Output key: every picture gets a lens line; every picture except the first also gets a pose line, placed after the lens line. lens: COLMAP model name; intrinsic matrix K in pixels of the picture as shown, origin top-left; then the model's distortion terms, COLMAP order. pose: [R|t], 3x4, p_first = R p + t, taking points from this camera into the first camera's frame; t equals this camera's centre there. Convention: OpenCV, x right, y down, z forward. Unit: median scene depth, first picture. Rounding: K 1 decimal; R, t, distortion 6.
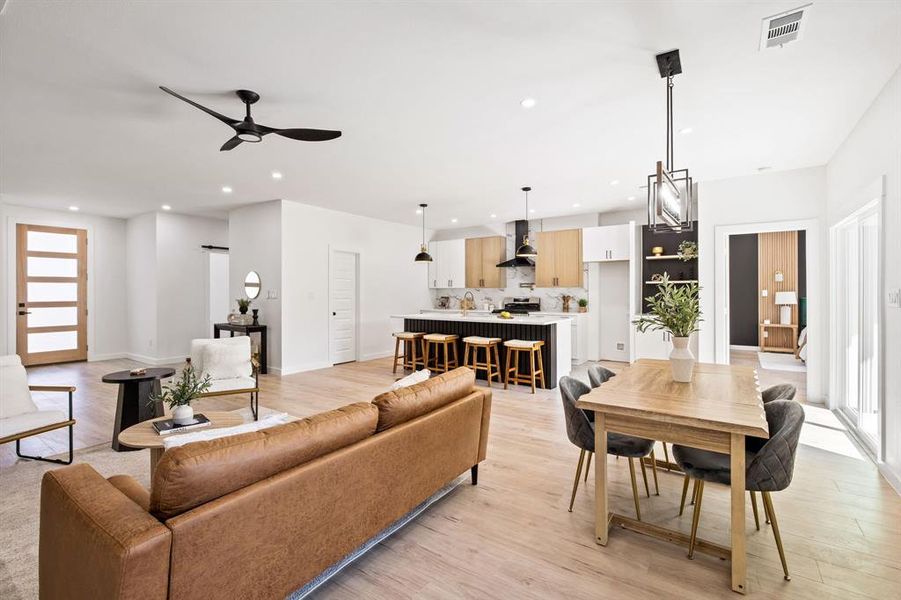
lens RADIAL K [[416.7, 0, 447.4], [0, 416.7, 296.7], [0, 0, 1]] dist [0.000080, 0.000052]
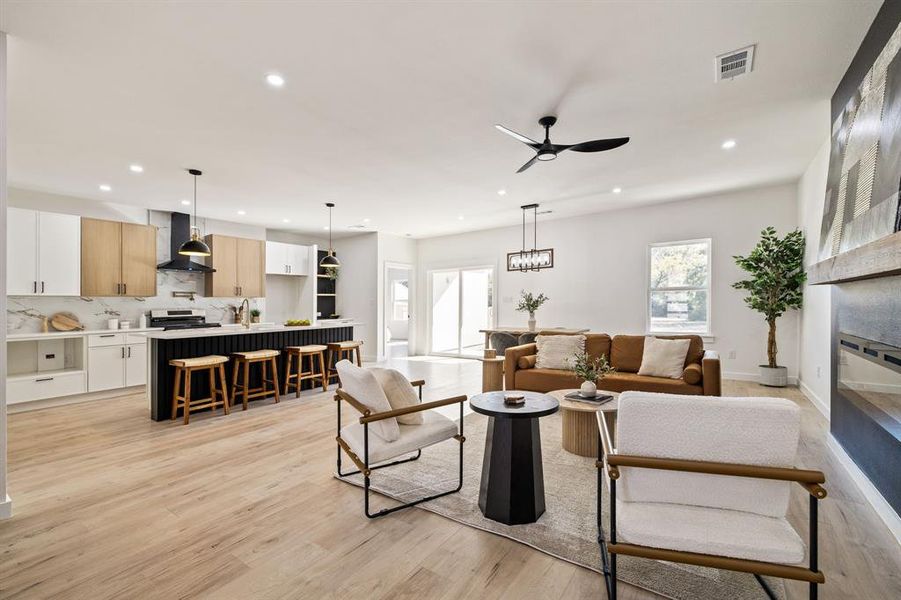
lens RADIAL K [[382.2, 0, 450.7], [0, 382.2, 310.4], [0, 0, 1]] dist [-0.000334, 0.000106]
pose [[0.002861, -0.010865, 0.999937, -0.657405], [0.028126, 0.999546, 0.010780, 0.013382], [-0.999600, 0.028093, 0.003166, 0.544346]]
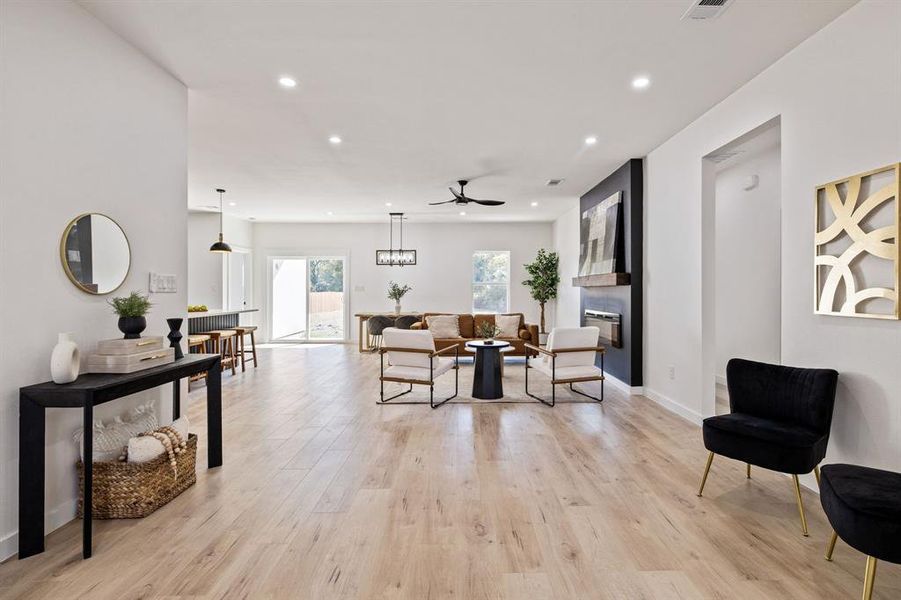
lens RADIAL K [[446.1, 0, 456.0], [0, 446.1, 292.1], [0, 0, 1]] dist [0.001801, 0.000635]
pose [[-0.575053, -0.001379, 0.818115, -0.902666], [0.010688, 0.999901, 0.009198, 0.001809], [-0.818047, 0.014034, -0.574981, 0.938349]]
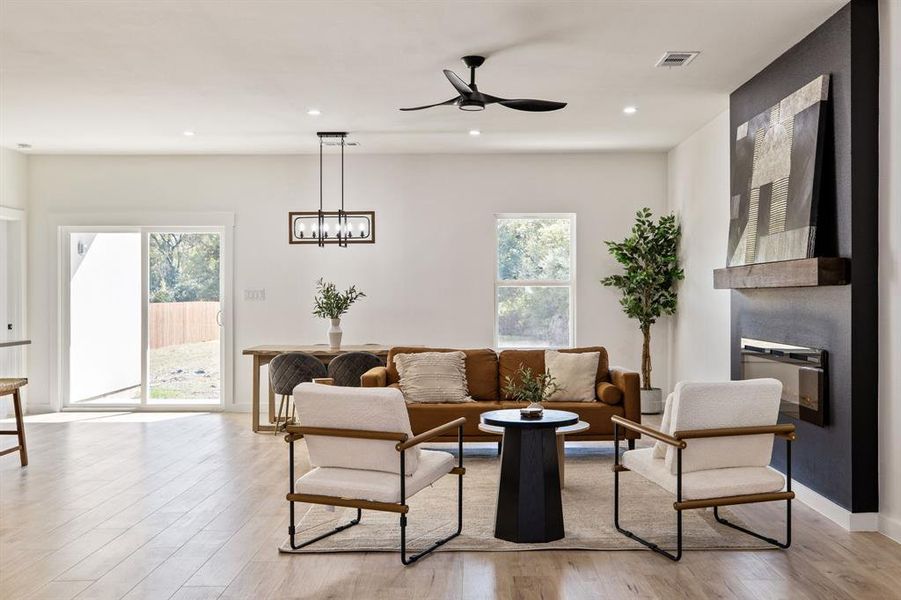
lens RADIAL K [[911.4, 0, 450.5], [0, 911.4, 300.0], [0, 0, 1]] dist [0.013723, 0.007555]
pose [[-0.564195, 0.001265, 0.825641, -0.855461], [0.013563, 0.999878, 0.007736, 0.001967], [-0.825530, 0.015563, -0.564143, 0.901425]]
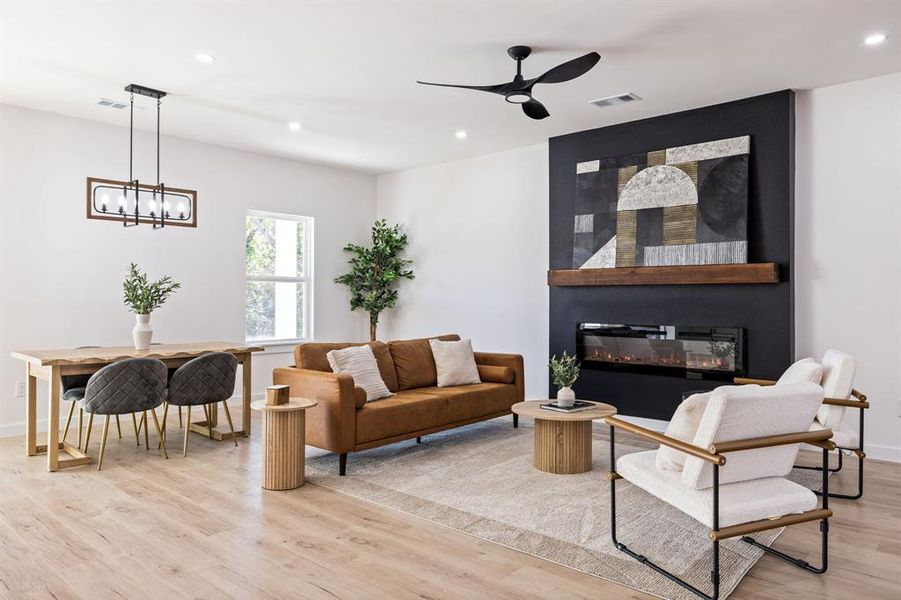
lens RADIAL K [[624.1, 0, 450.9], [0, 624.1, 289.6], [0, 0, 1]] dist [0.001249, 0.003278]
pose [[-0.993706, 0.002365, 0.111997, -0.205337], [0.001959, 0.999991, -0.003737, 0.009812], [-0.112005, -0.003494, -0.993701, 0.984832]]
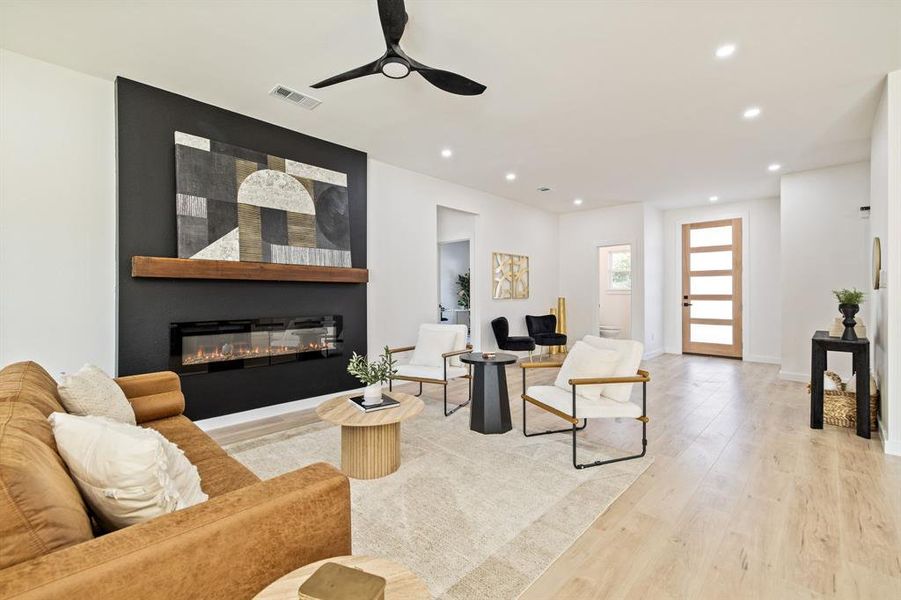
lens RADIAL K [[389.4, 0, 450.0], [0, 389.4, 291.0], [0, 0, 1]] dist [0.001312, 0.000430]
pose [[-0.144648, -0.005605, -0.989467, 0.093129], [-0.011693, 0.999924, -0.003955, 0.014384], [0.989414, 0.010998, -0.144702, 0.521291]]
